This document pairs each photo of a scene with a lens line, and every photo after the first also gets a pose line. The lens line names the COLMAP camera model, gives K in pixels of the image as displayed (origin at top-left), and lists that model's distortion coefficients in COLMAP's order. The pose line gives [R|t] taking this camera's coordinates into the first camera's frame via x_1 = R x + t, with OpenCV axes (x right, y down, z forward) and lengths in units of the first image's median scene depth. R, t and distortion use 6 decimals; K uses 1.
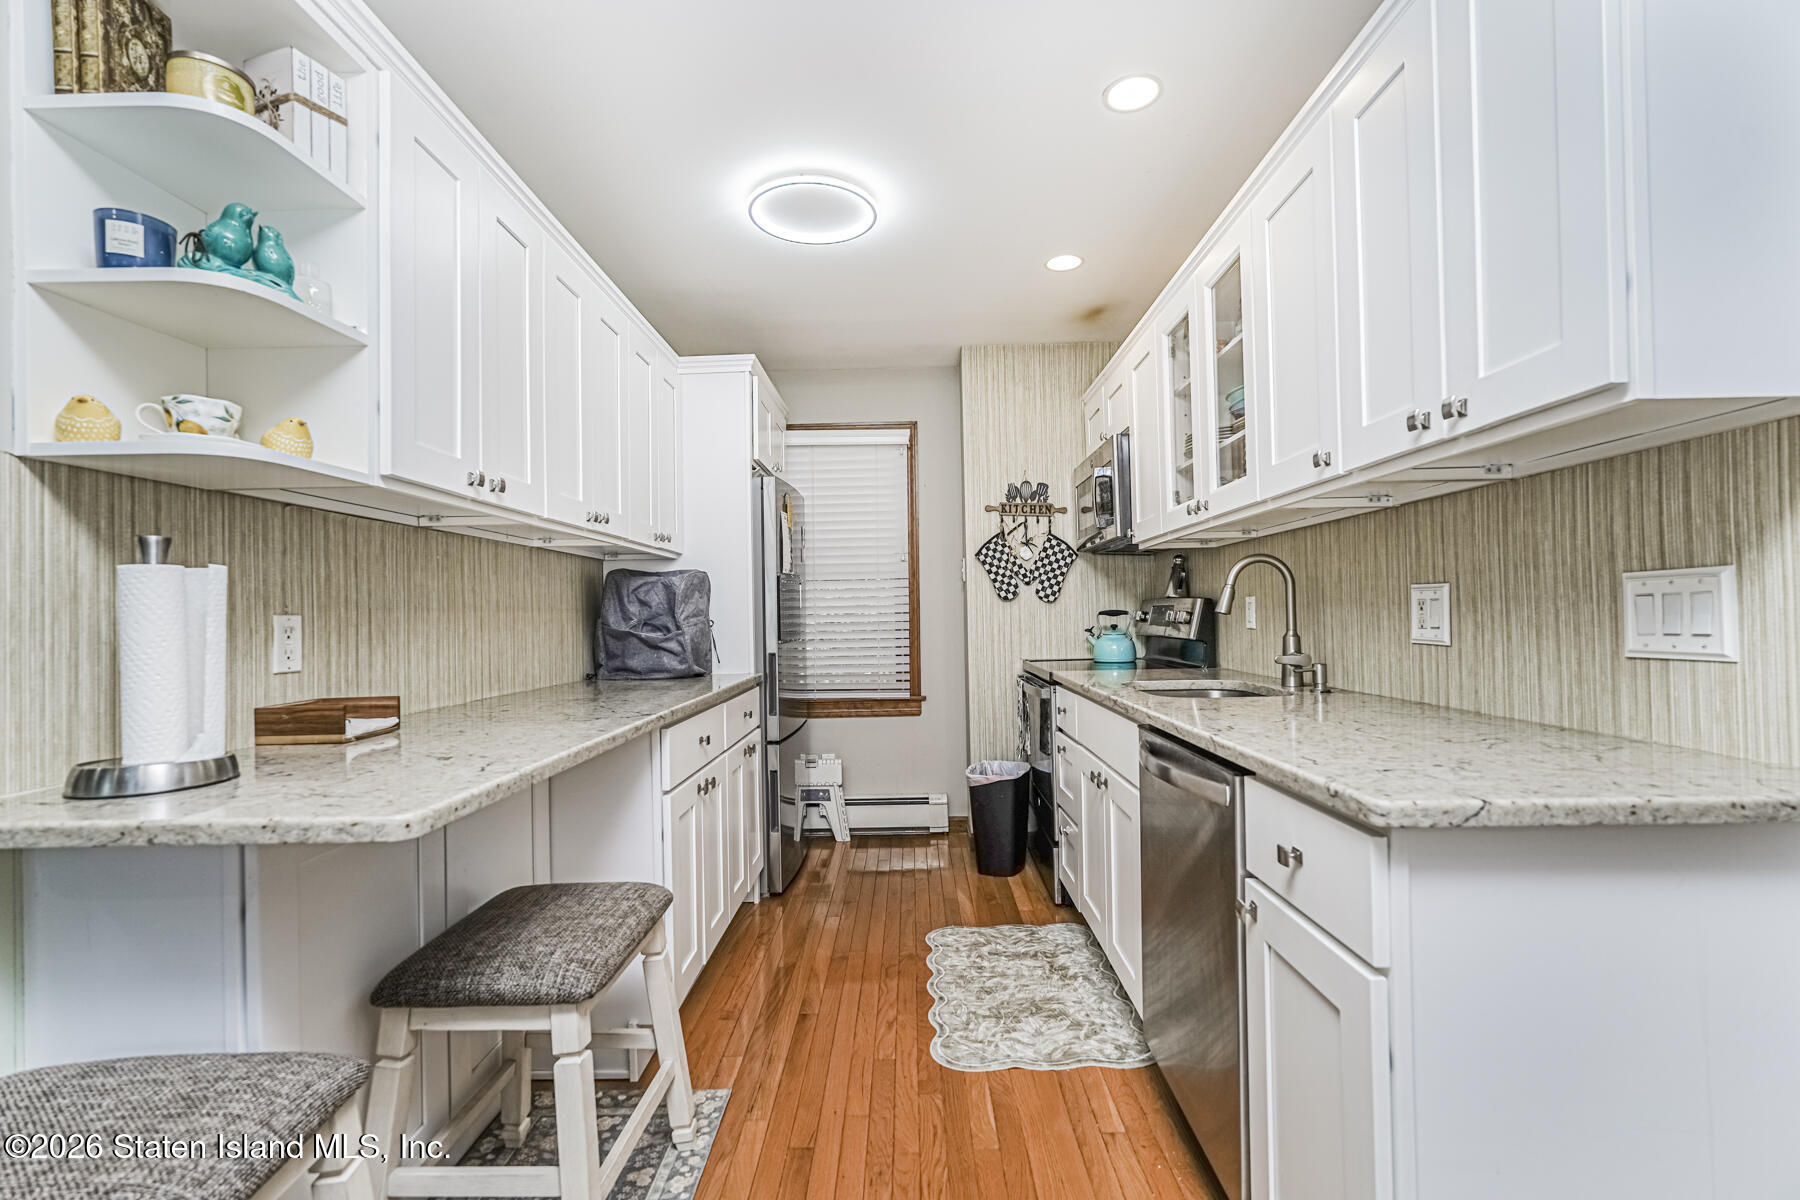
lens RADIAL K [[821.7, 0, 901.6], [0, 821.7, 607.1], [0, 0, 1]] dist [-0.015004, 0.009278]
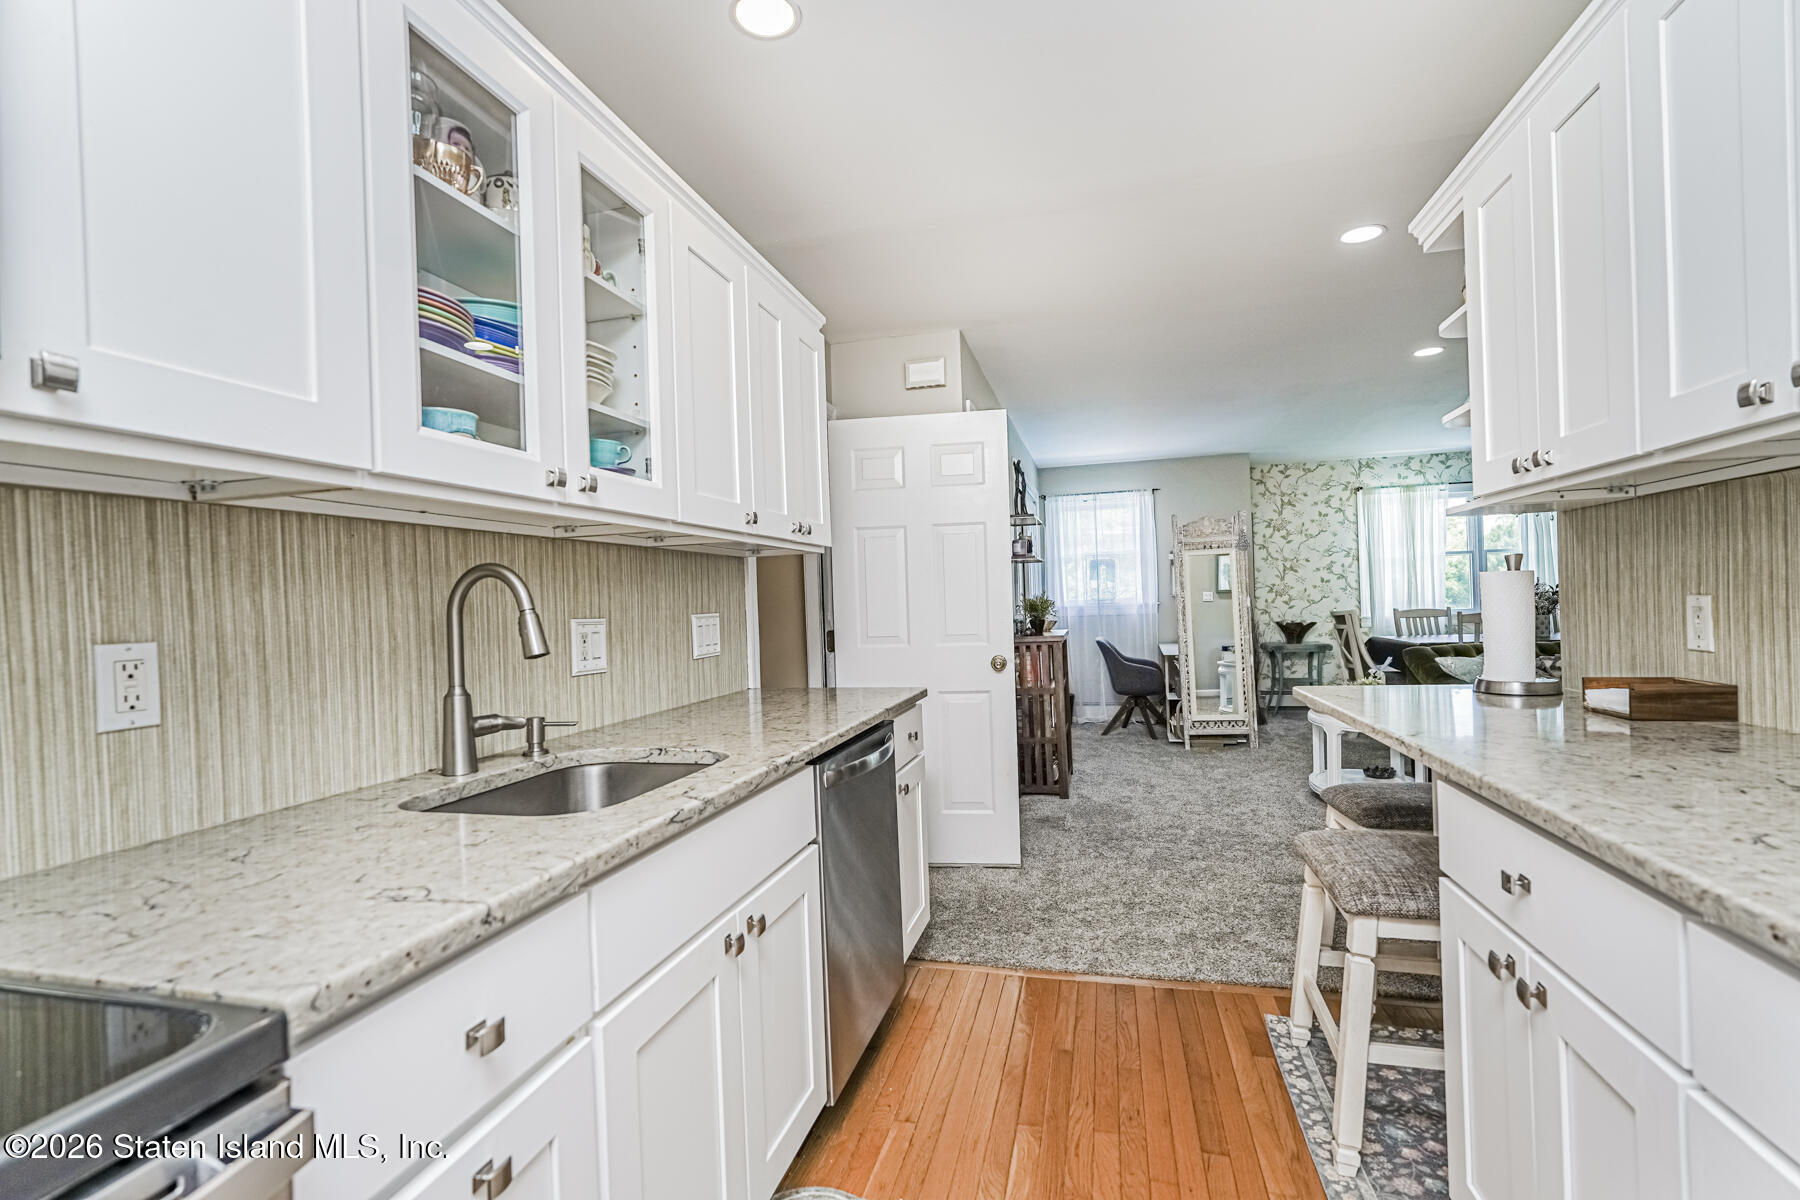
lens RADIAL K [[821.7, 0, 901.6], [0, 821.7, 607.1], [0, 0, 1]] dist [-0.015004, 0.009278]
pose [[-0.971219, 0.050109, 0.232857, -0.015062], [0.049365, 0.998740, -0.009028, -0.014445], [-0.233016, 0.002726, -0.972469, 2.111647]]
